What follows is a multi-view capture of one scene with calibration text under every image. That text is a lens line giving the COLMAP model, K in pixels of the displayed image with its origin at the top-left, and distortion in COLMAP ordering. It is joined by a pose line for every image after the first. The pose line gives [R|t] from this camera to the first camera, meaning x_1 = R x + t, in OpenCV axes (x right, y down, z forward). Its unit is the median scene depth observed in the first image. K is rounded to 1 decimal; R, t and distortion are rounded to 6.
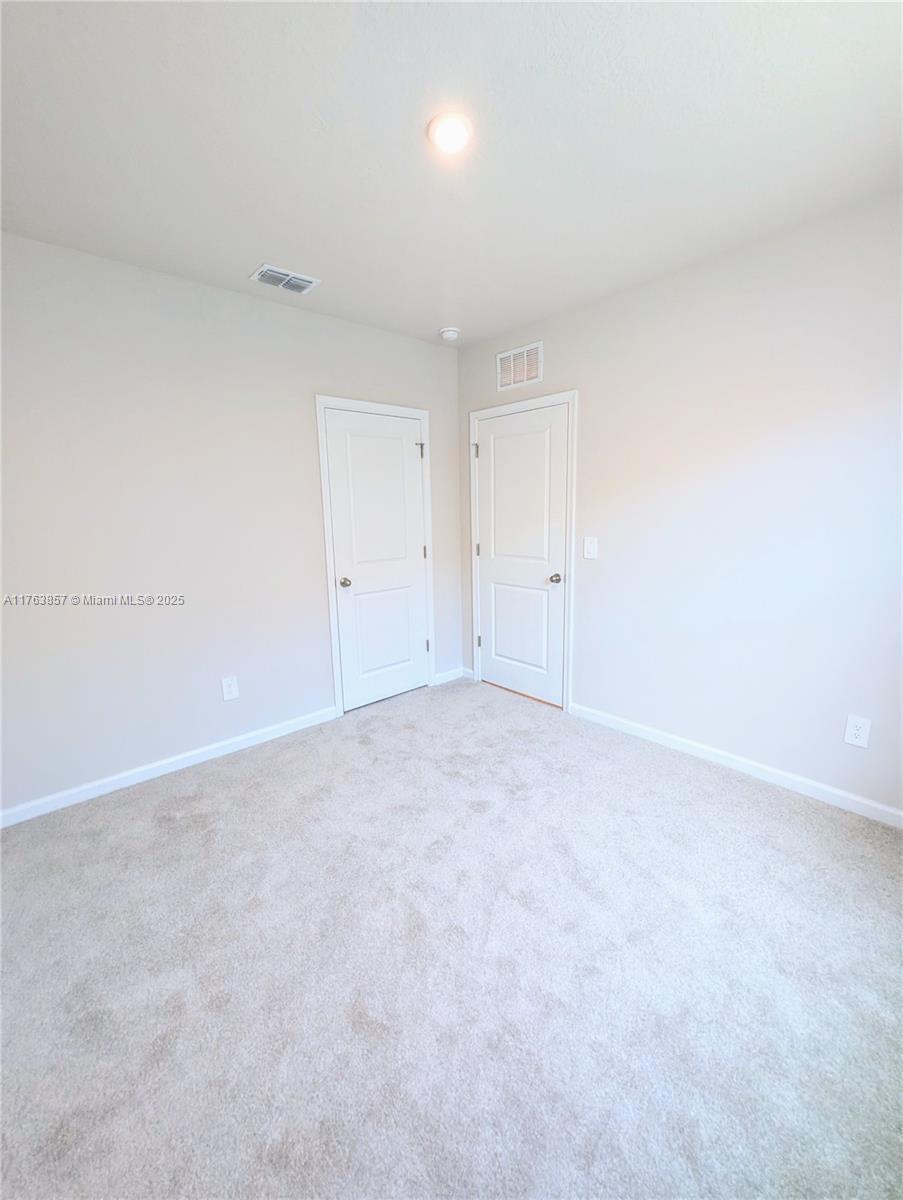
lens RADIAL K [[495.6, 0, 453.6], [0, 495.6, 599.7], [0, 0, 1]] dist [-0.001104, -0.000776]
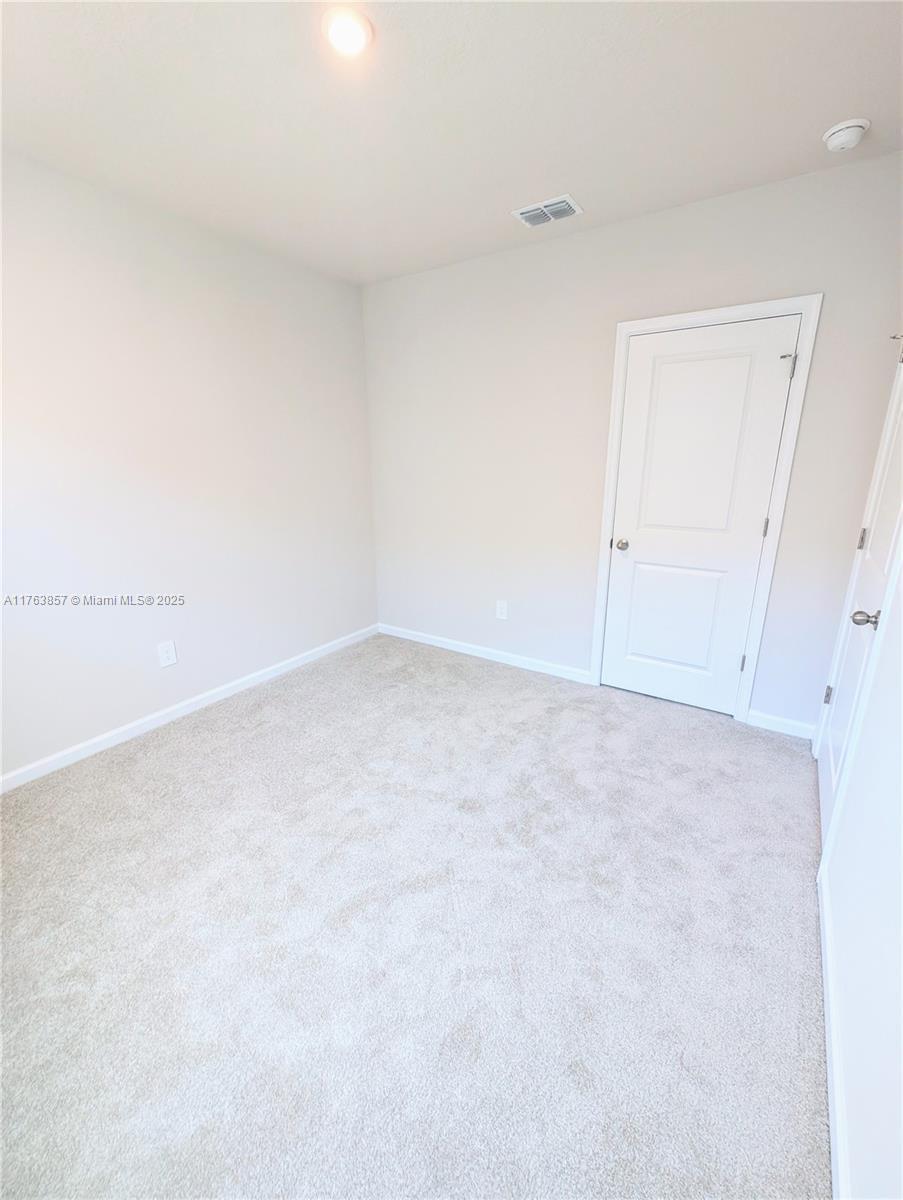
lens RADIAL K [[495.6, 0, 456.4], [0, 495.6, 600.2], [0, 0, 1]] dist [-0.001104, -0.000776]
pose [[0.246521, 0.293690, -0.923566, 0.583150], [-0.179156, 0.950362, 0.254390, -0.120780], [0.952434, 0.102749, 0.286901, 0.521185]]
